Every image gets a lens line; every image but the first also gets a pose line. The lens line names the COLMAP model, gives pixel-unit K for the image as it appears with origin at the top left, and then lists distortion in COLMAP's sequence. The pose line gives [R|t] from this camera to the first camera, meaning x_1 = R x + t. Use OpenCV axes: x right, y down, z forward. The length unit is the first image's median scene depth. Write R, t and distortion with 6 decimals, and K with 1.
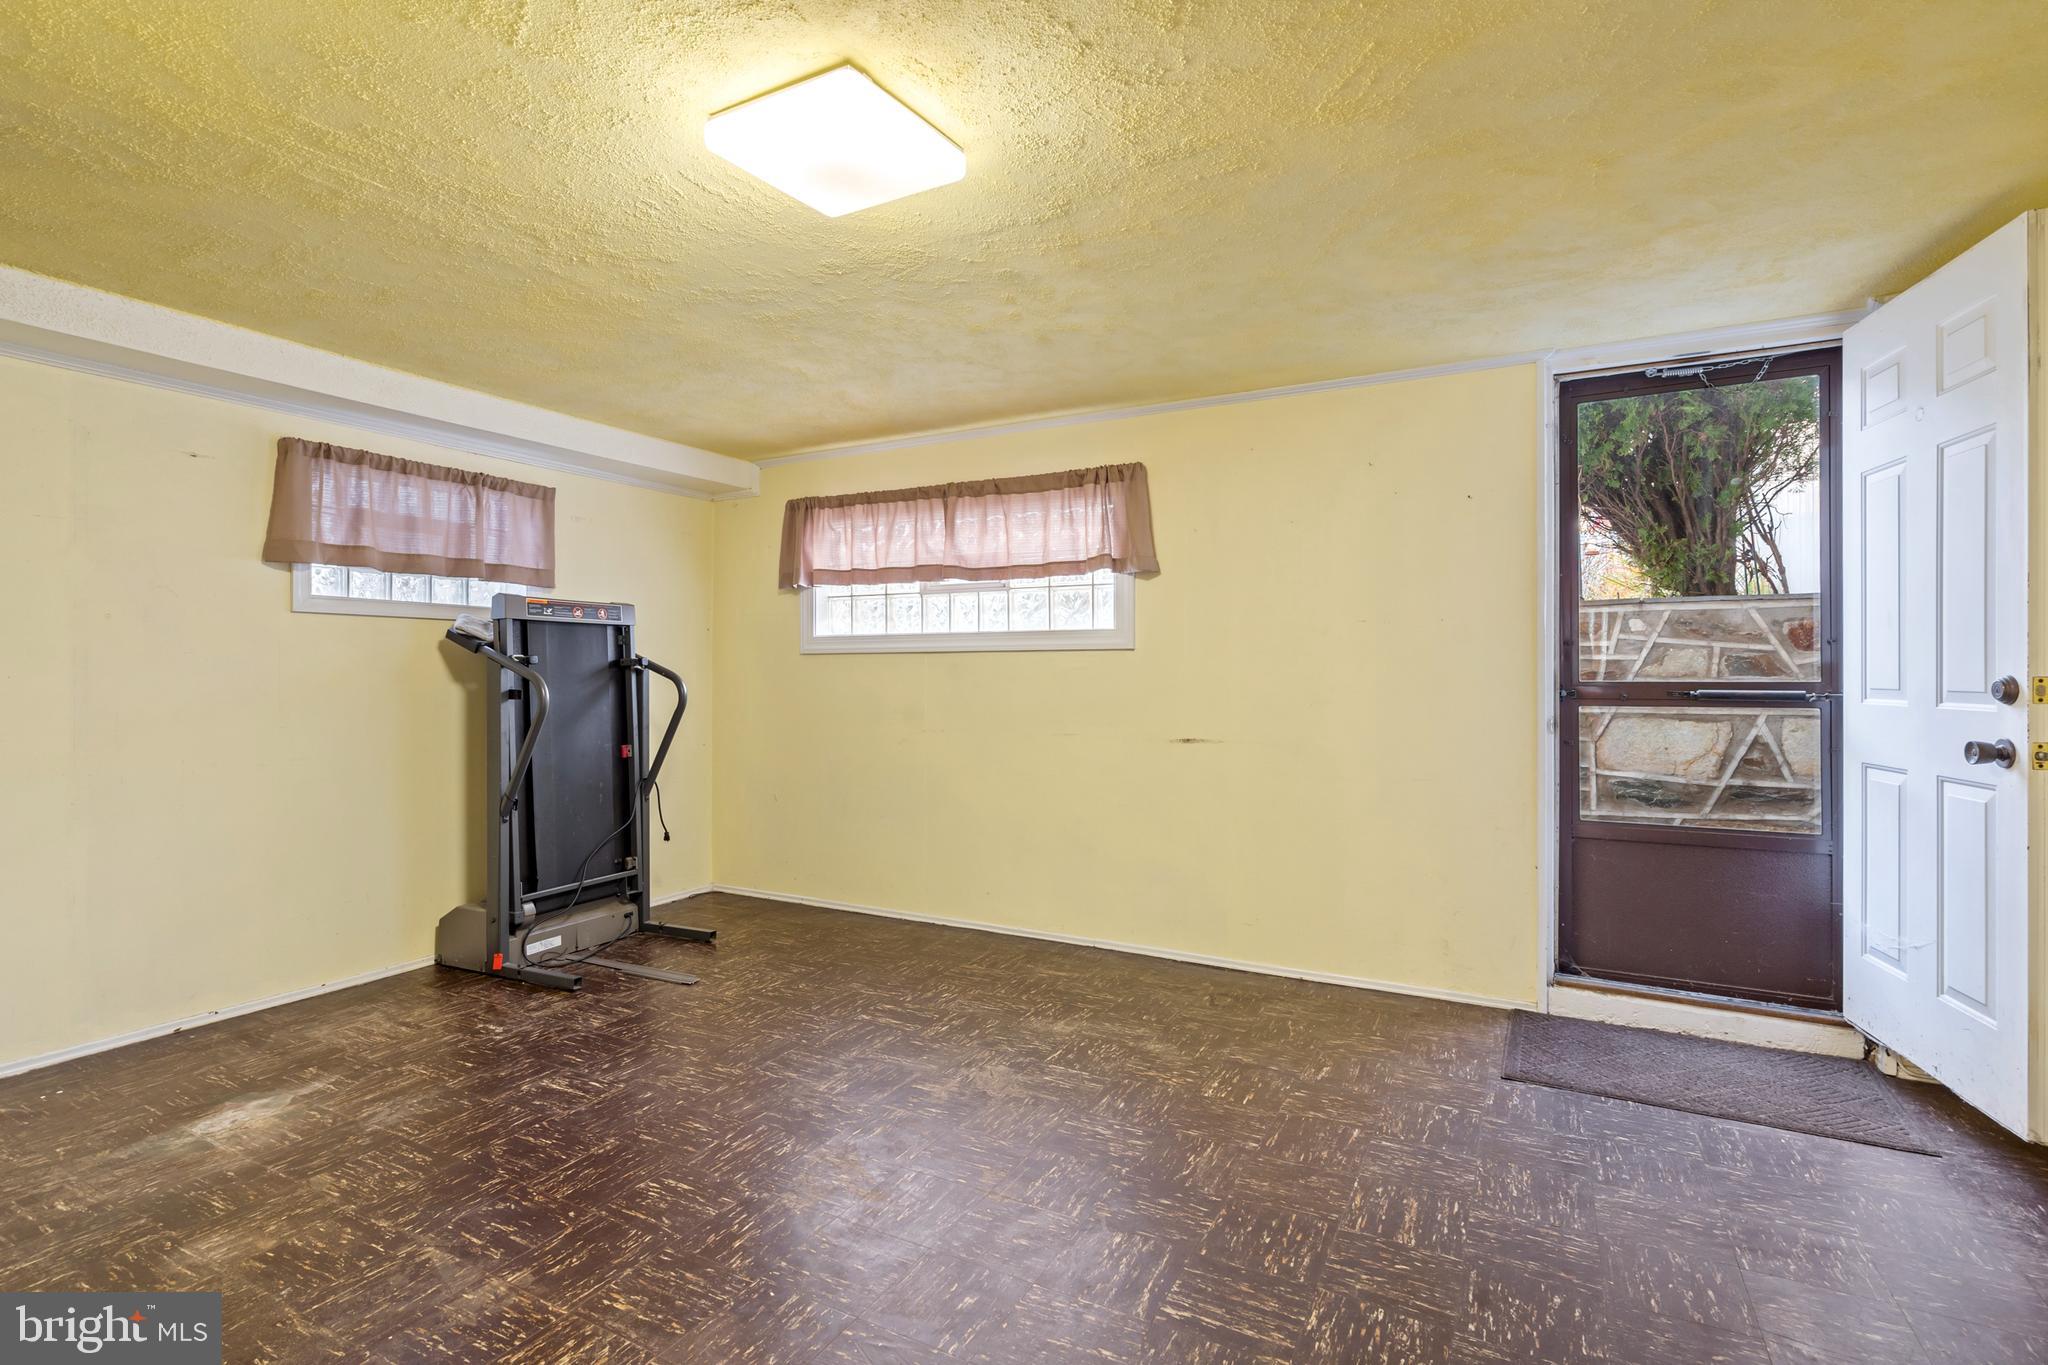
lens RADIAL K [[934.4, 0, 1012.4], [0, 934.4, 680.4], [0, 0, 1]] dist [-0.004508, 0.002775]
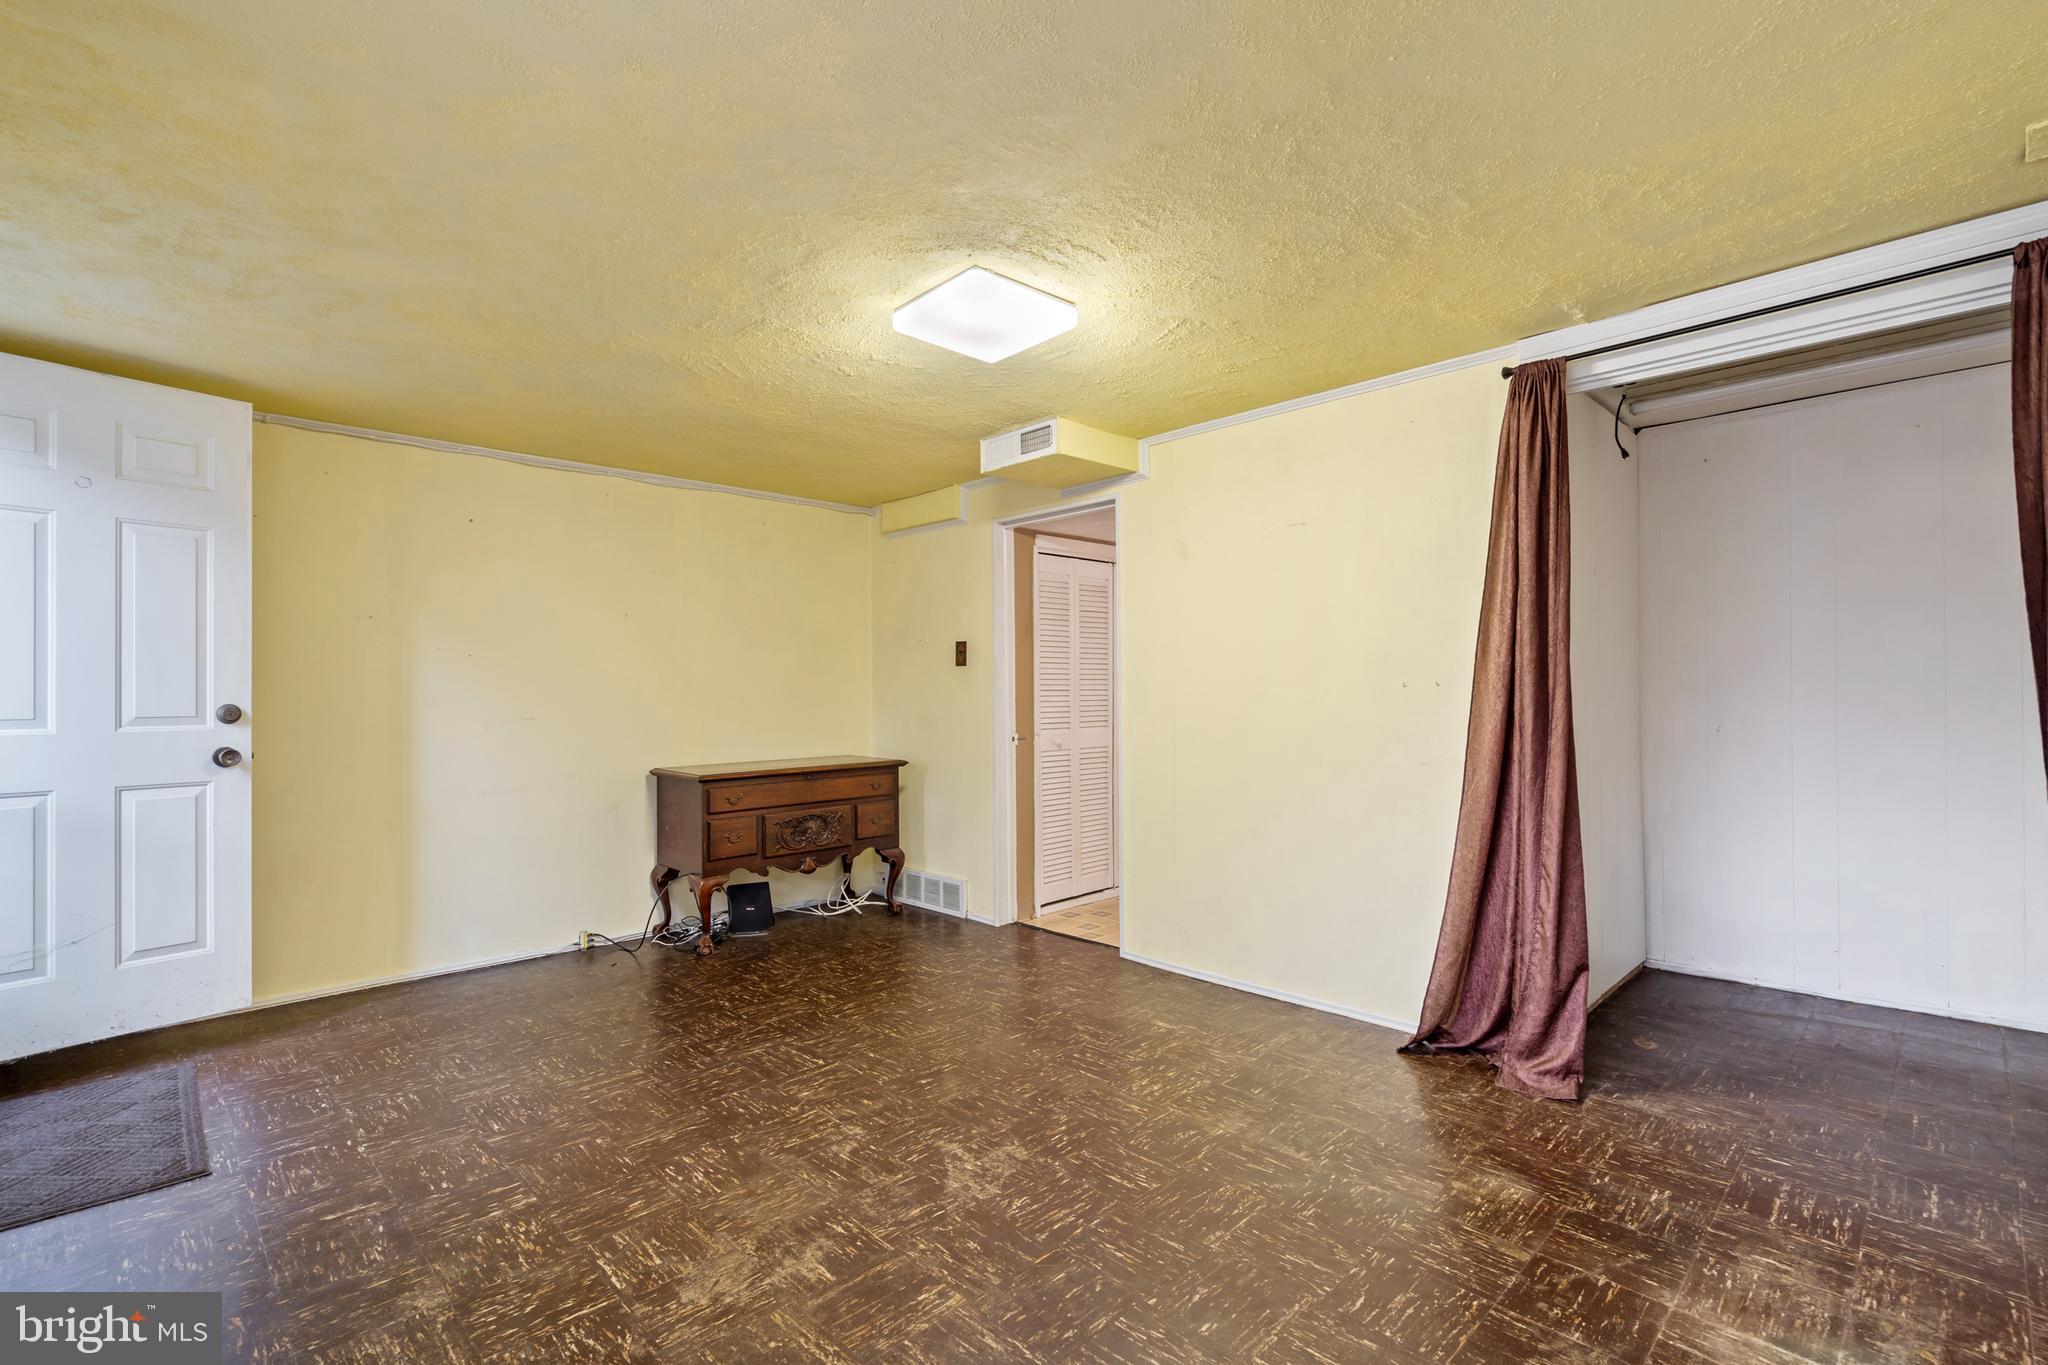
lens RADIAL K [[934.4, 0, 1021.5], [0, 934.4, 689.8], [0, 0, 1]] dist [-0.004508, 0.002775]
pose [[-0.954986, 0.011489, 0.296428, -0.530608], [0.012094, 0.999927, 0.000206, -0.012246], [-0.296404, 0.003782, -0.955055, 1.895903]]
